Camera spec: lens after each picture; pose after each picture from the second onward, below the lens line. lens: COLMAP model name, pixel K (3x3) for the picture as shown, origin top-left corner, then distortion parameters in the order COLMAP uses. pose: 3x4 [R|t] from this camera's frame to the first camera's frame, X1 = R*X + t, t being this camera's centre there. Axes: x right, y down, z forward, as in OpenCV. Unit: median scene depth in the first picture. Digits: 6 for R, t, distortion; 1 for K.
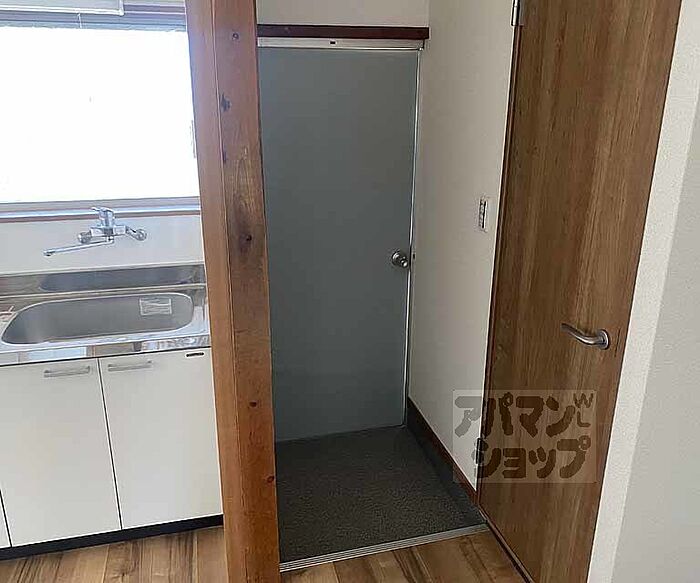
lens RADIAL K [[593.6, 0, 326.7], [0, 593.6, 283.0], [0, 0, 1]] dist [0.028645, -0.006181]
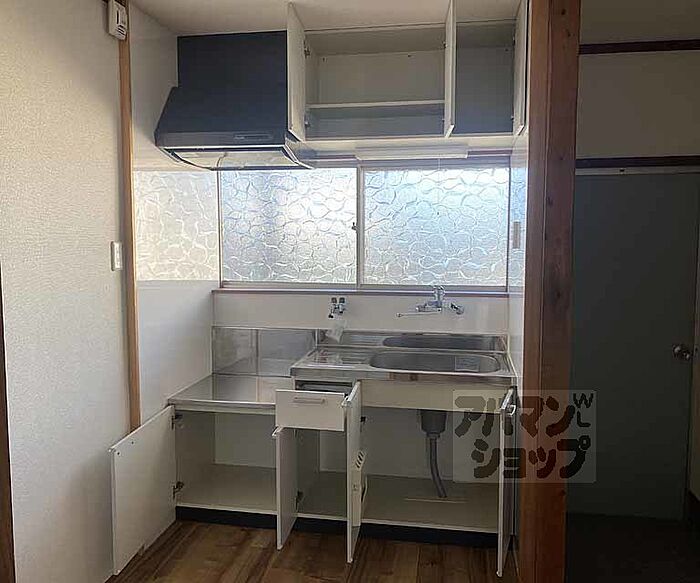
lens RADIAL K [[587.8, 0, 346.7], [0, 587.8, 283.6], [0, 0, 1]] dist [0.012573, -0.009049]
pose [[0.920322, 0.034759, -0.389613, -0.034231], [-0.123580, 0.970866, -0.205298, 0.169400], [0.371126, 0.237089, 0.897805, -0.305270]]
